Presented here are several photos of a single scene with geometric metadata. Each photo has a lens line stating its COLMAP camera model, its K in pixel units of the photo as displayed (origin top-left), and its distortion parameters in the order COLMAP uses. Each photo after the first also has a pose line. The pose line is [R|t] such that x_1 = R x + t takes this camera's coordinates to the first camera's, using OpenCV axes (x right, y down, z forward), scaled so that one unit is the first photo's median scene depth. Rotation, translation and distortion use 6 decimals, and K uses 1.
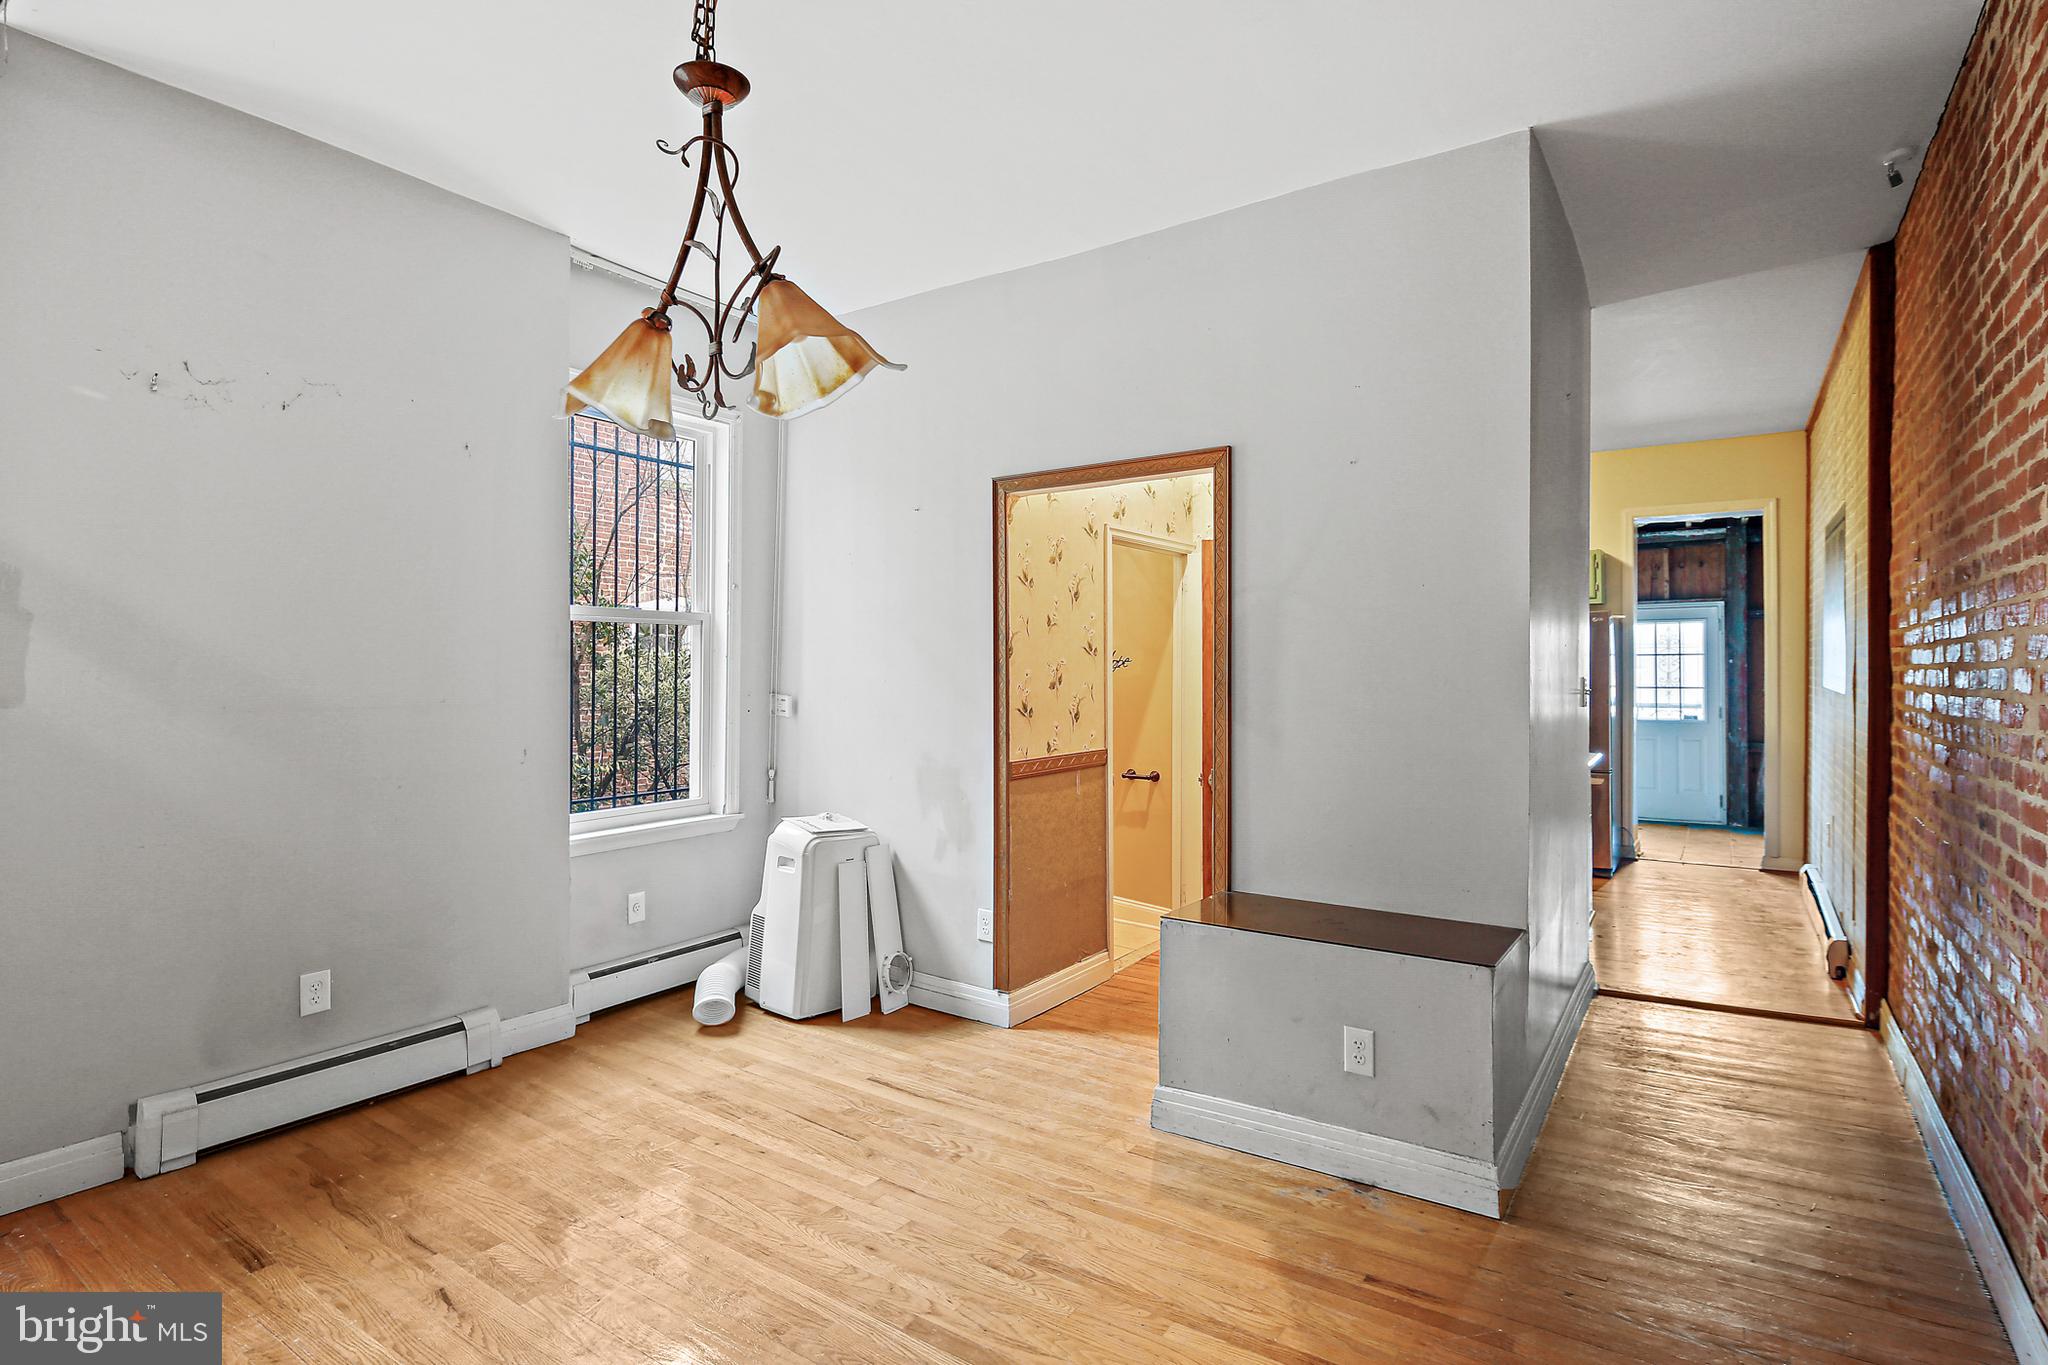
lens RADIAL K [[999.6, 0, 1013.2], [0, 999.6, 674.8], [0, 0, 1]] dist [-0.001388, -0.001437]
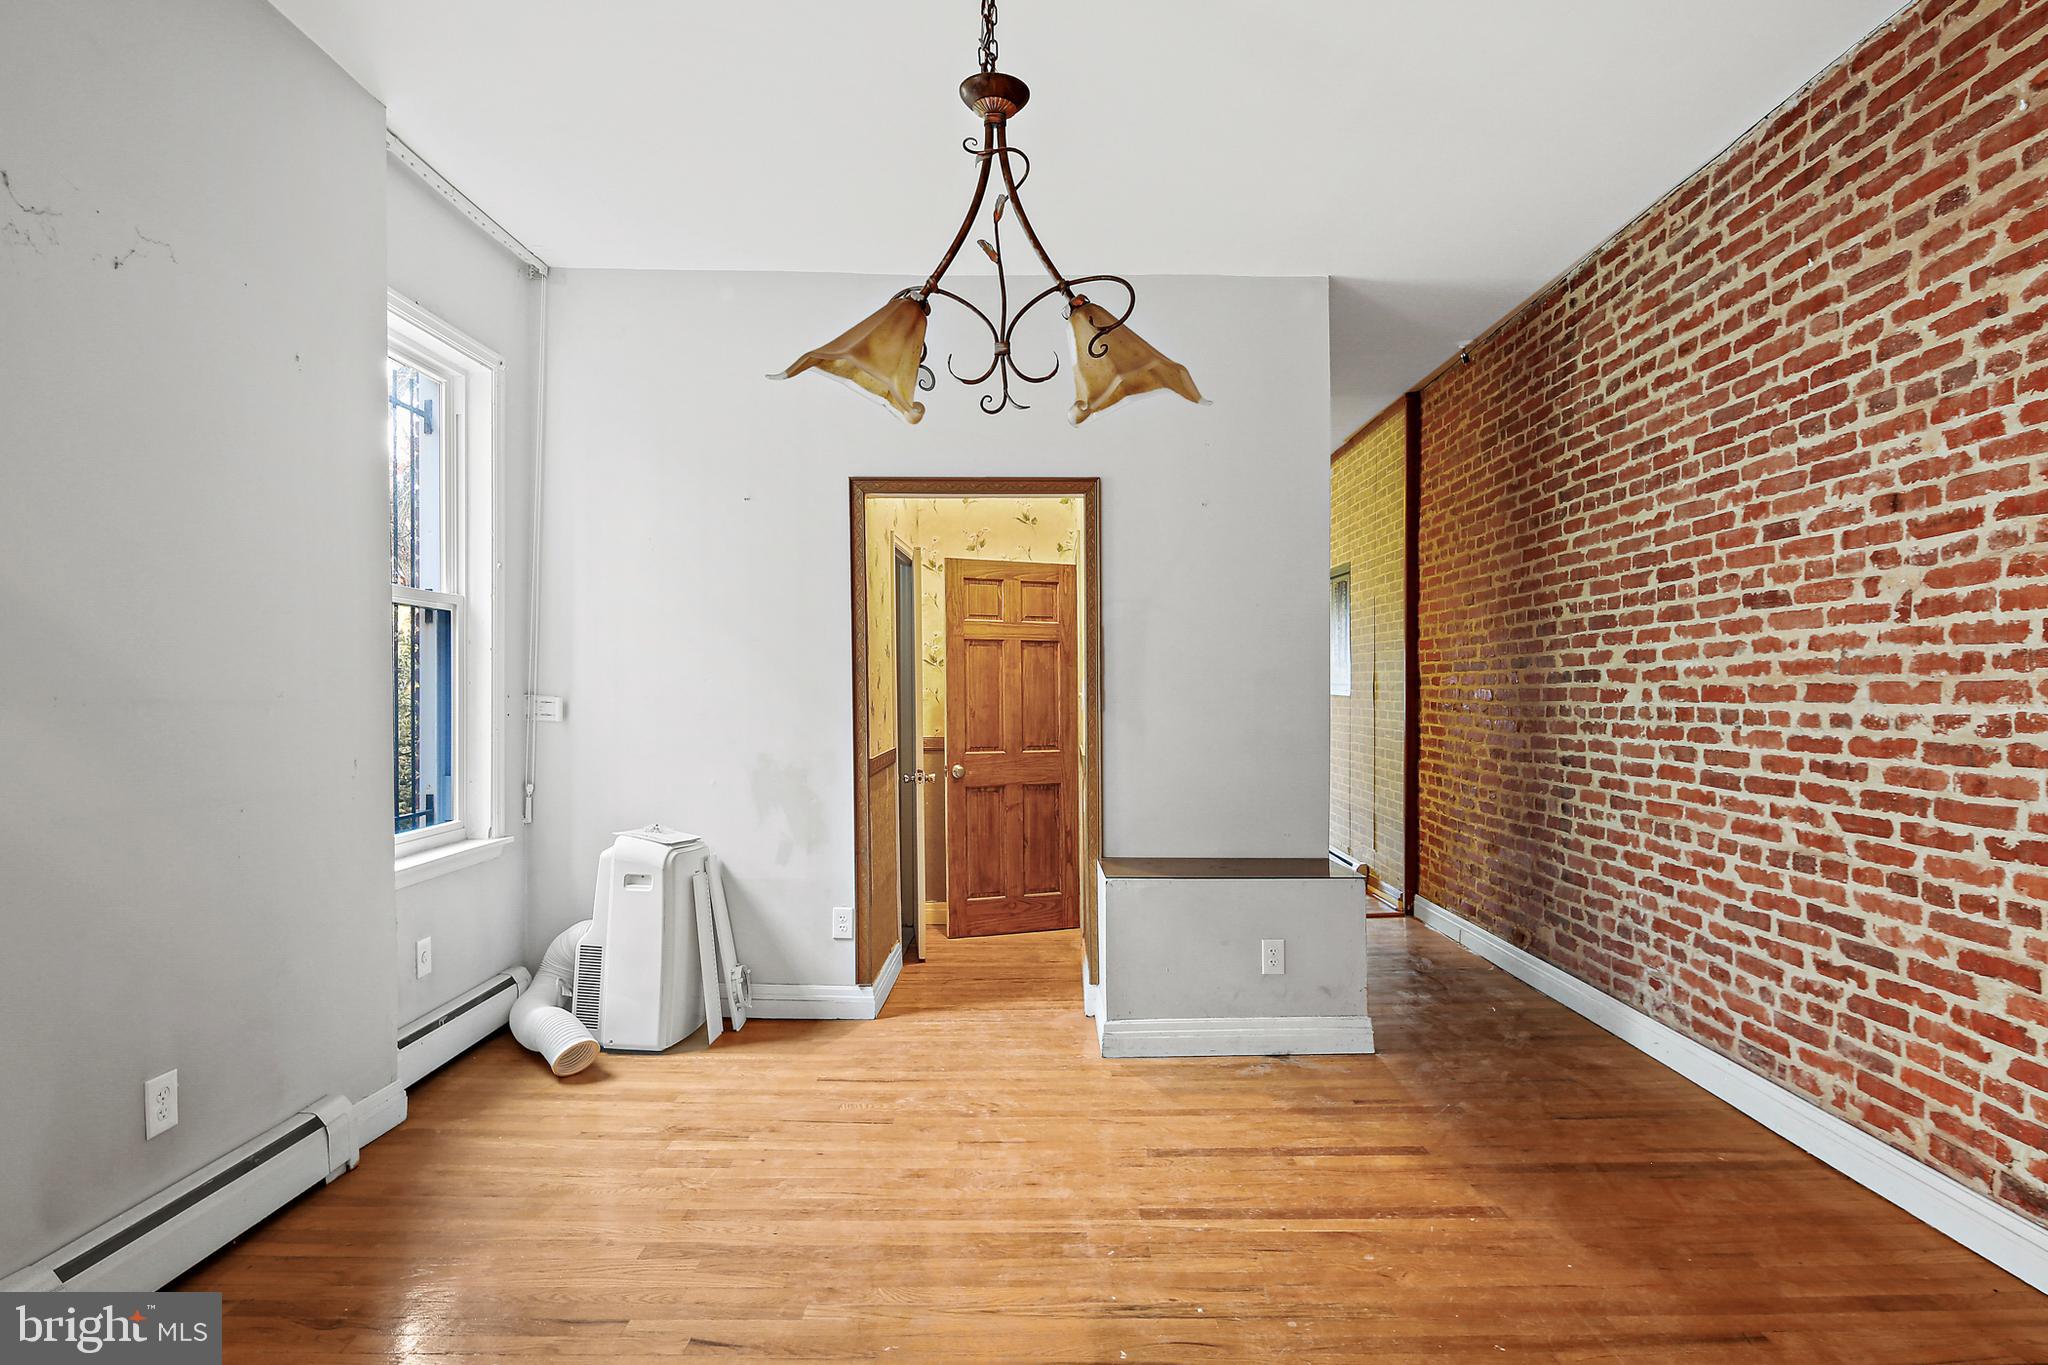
lens RADIAL K [[1041.9, 0, 1025.4], [0, 1041.9, 698.8], [0, 0, 1]] dist [0.001570, -0.002030]
pose [[0.825128, -0.000901, 0.564945, -0.591686], [-0.001586, 0.999991, 0.003911, 0.027338], [-0.564943, -0.004123, 0.825119, 0.046043]]
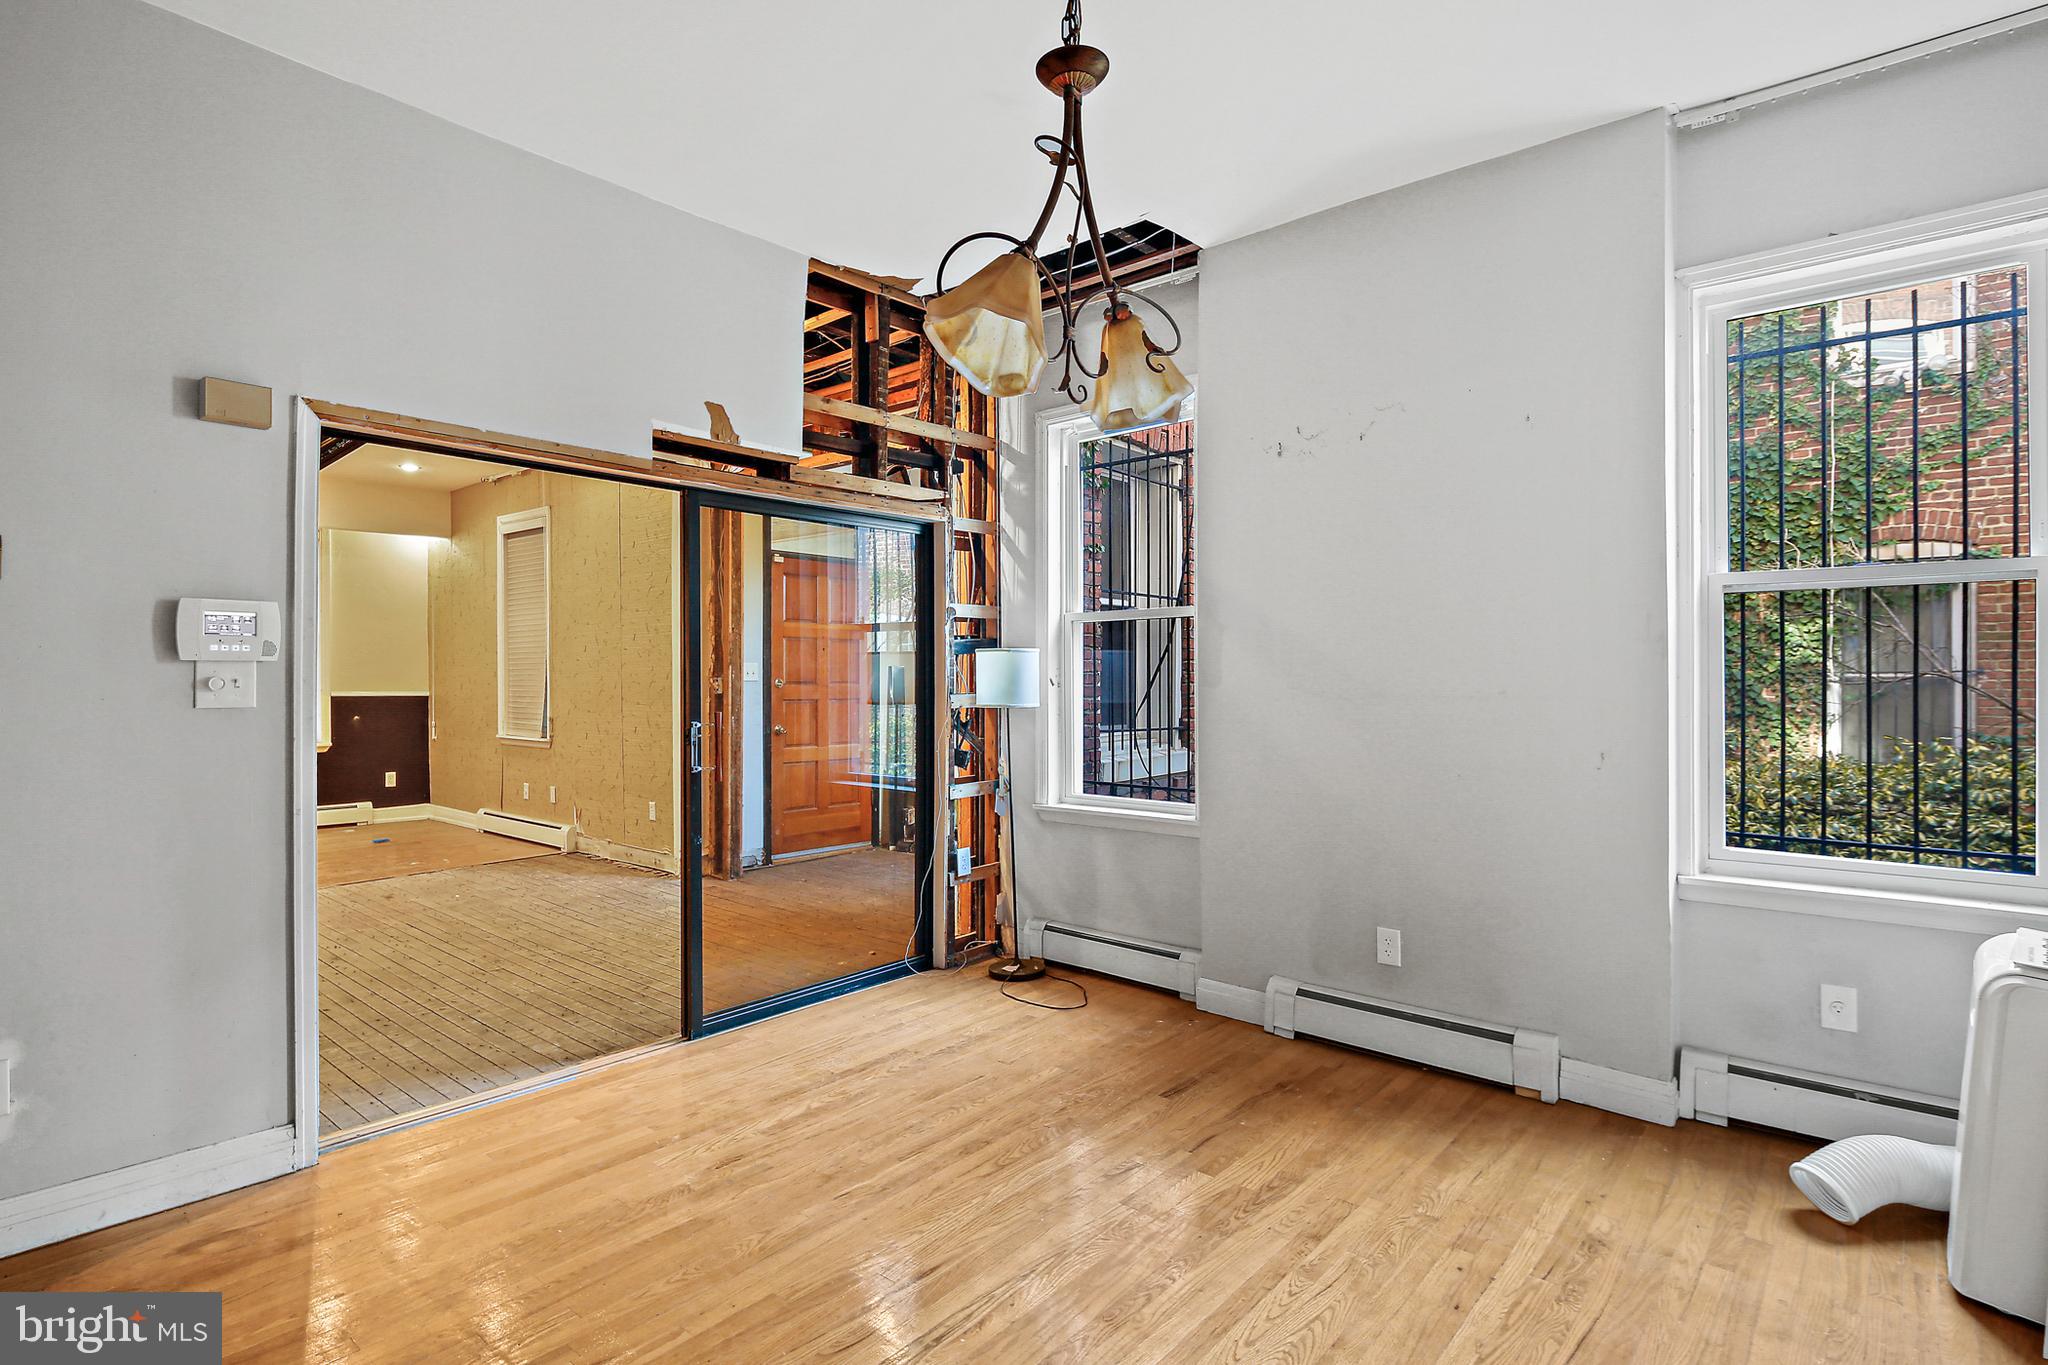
lens RADIAL K [[1037.8, 0, 1024.0], [0, 1037.8, 682.5], [0, 0, 1]] dist [-0.000311, -0.000591]
pose [[-0.104511, 0.014298, -0.994421, 0.491667], [0.003435, 0.999896, 0.014016, 0.000112], [0.994518, -0.001951, -0.104549, 0.684402]]
